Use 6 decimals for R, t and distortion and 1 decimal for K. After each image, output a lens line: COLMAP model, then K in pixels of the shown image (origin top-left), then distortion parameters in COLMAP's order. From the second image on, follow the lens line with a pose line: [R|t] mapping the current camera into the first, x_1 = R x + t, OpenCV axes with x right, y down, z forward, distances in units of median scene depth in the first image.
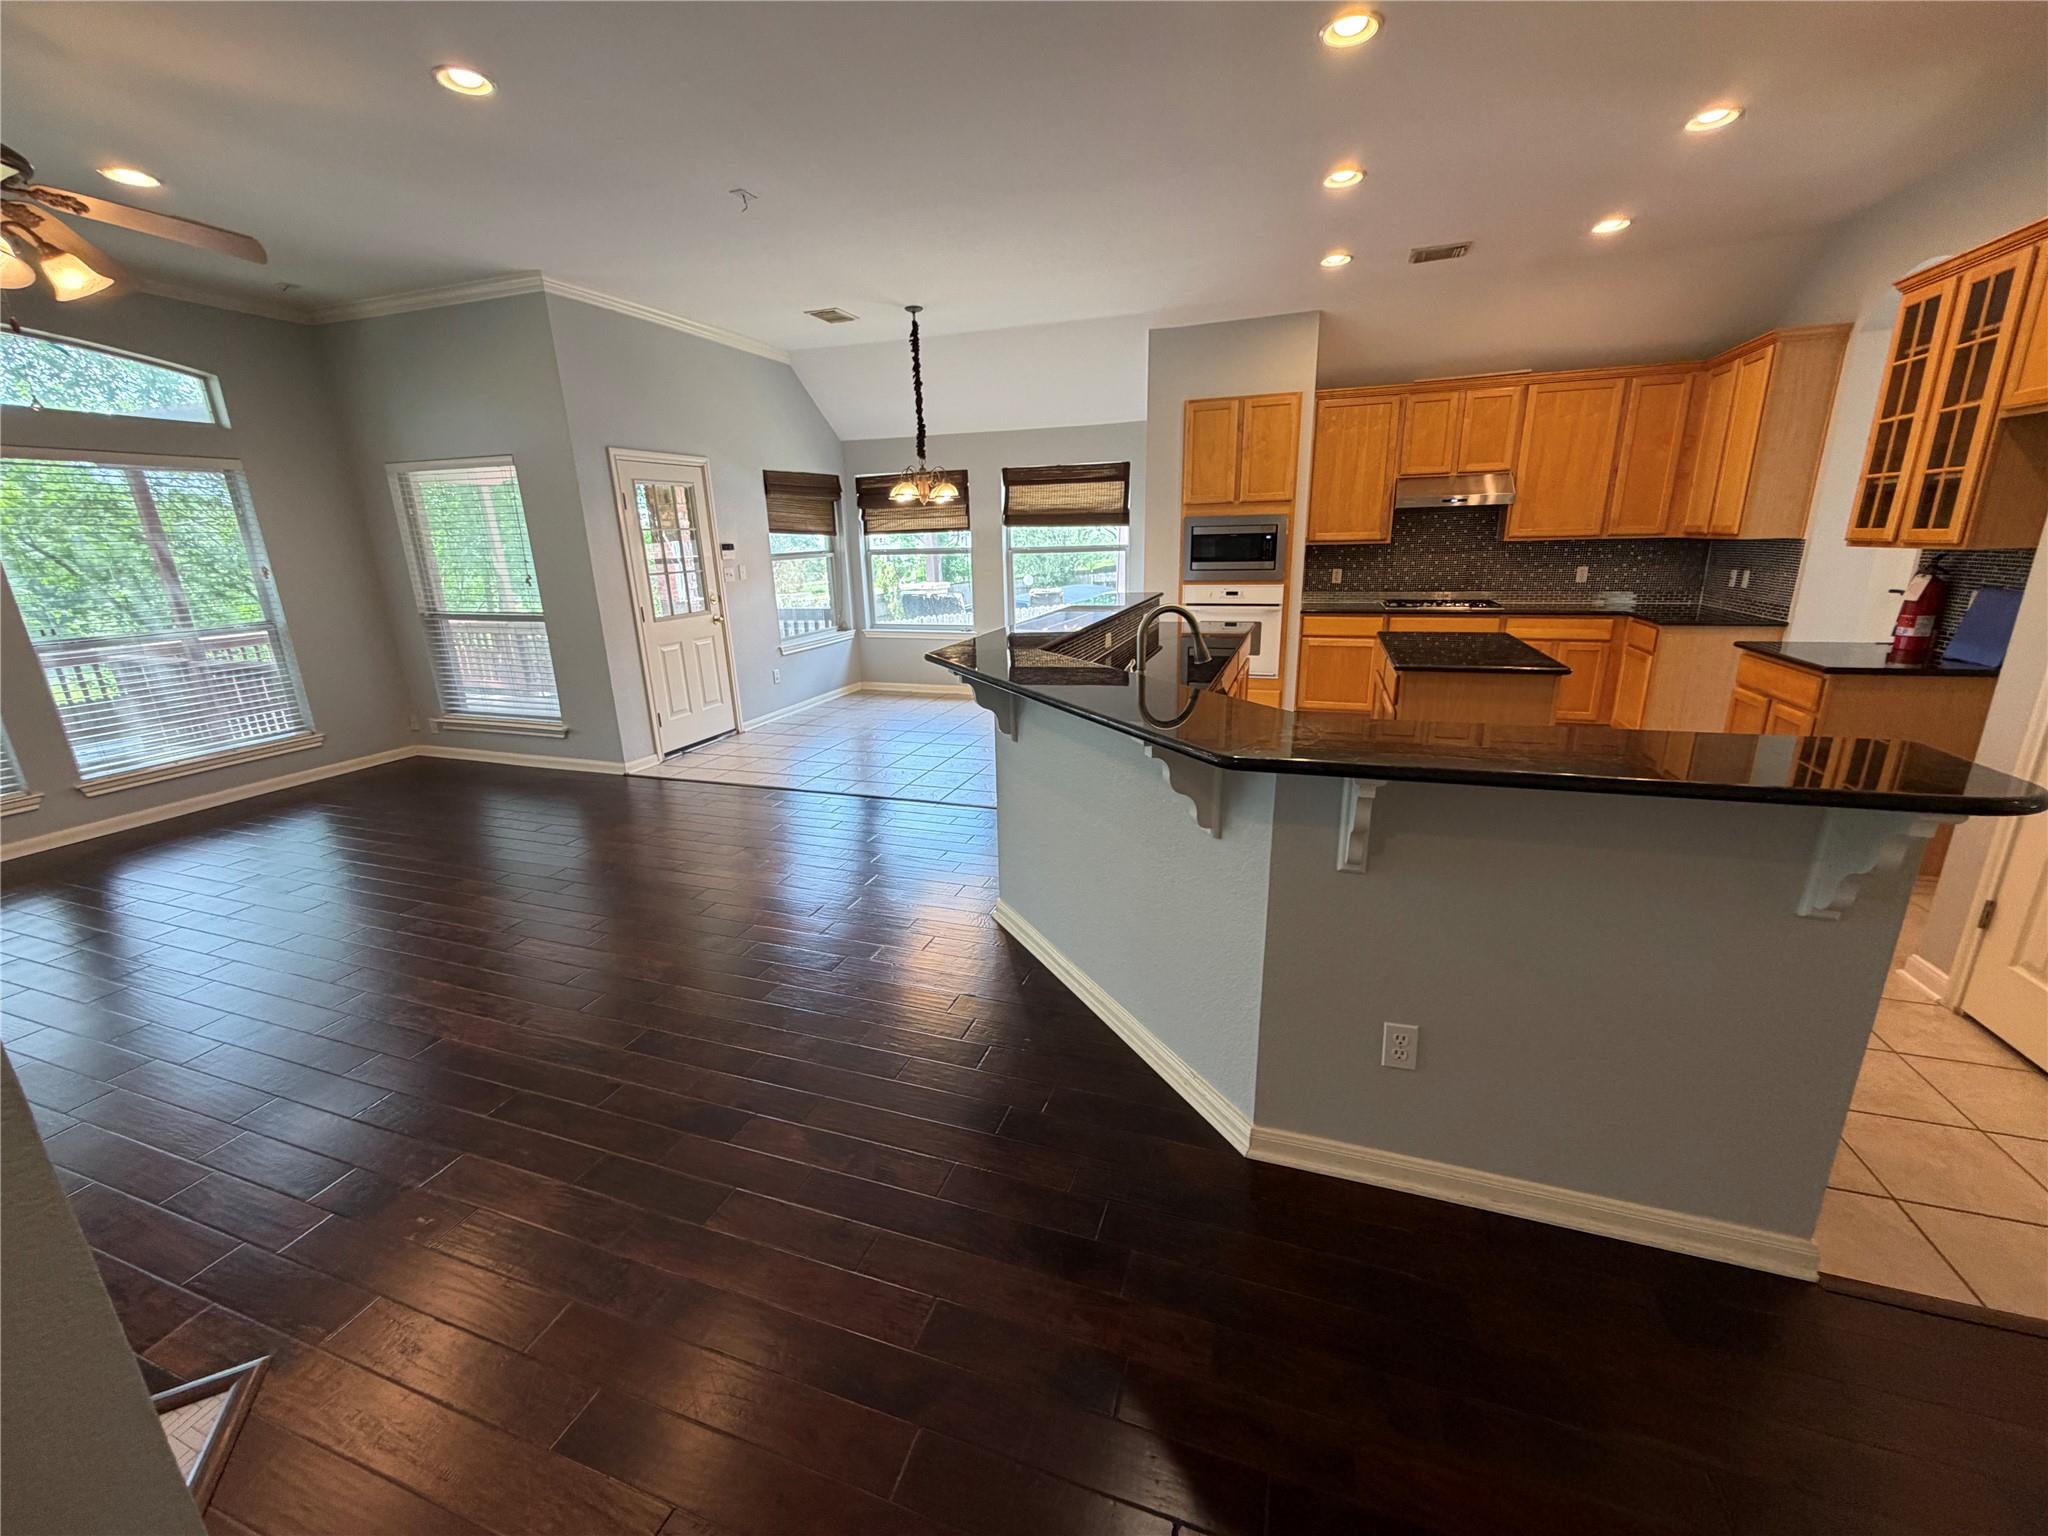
lens RADIAL K [[817.4, 0, 1019.5], [0, 817.4, 766.6], [0, 0, 1]] dist [0.000788, 0.000190]
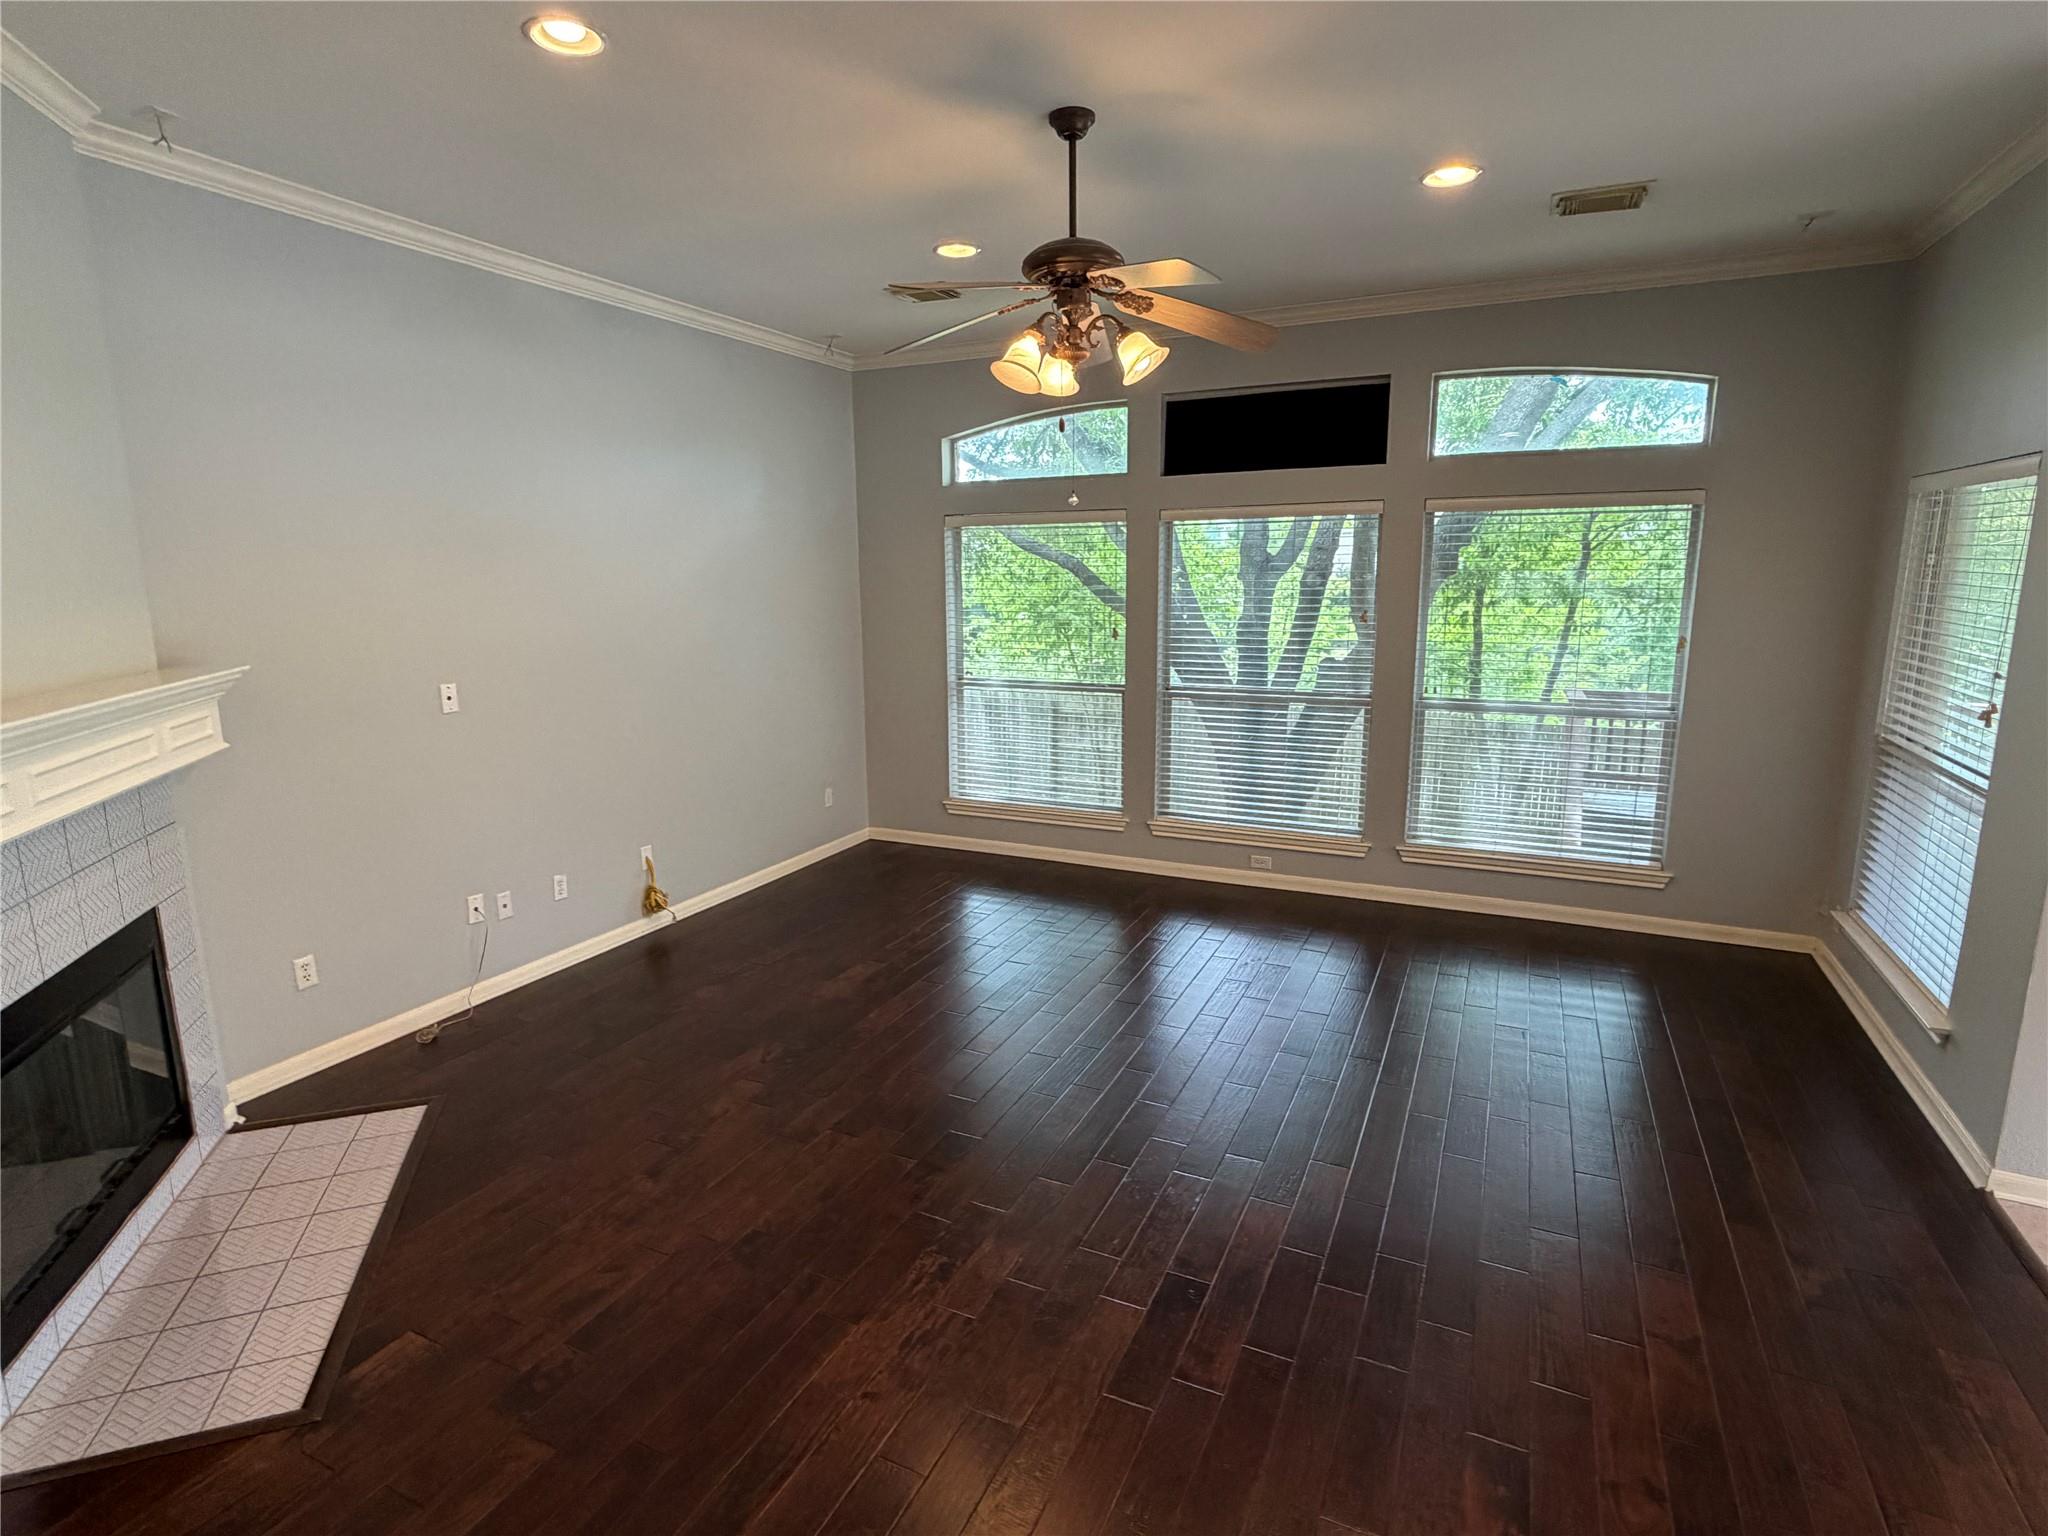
lens RADIAL K [[1039.5, 0, 1024.0], [0, 1039.5, 764.8], [0, 0, 1]] dist [-0.000014, -0.000190]
pose [[-0.109338, 0.214707, -0.970539, 0.038645], [-0.261894, 0.935671, 0.236497, -0.179392], [0.958883, 0.280036, -0.046074, 0.460932]]
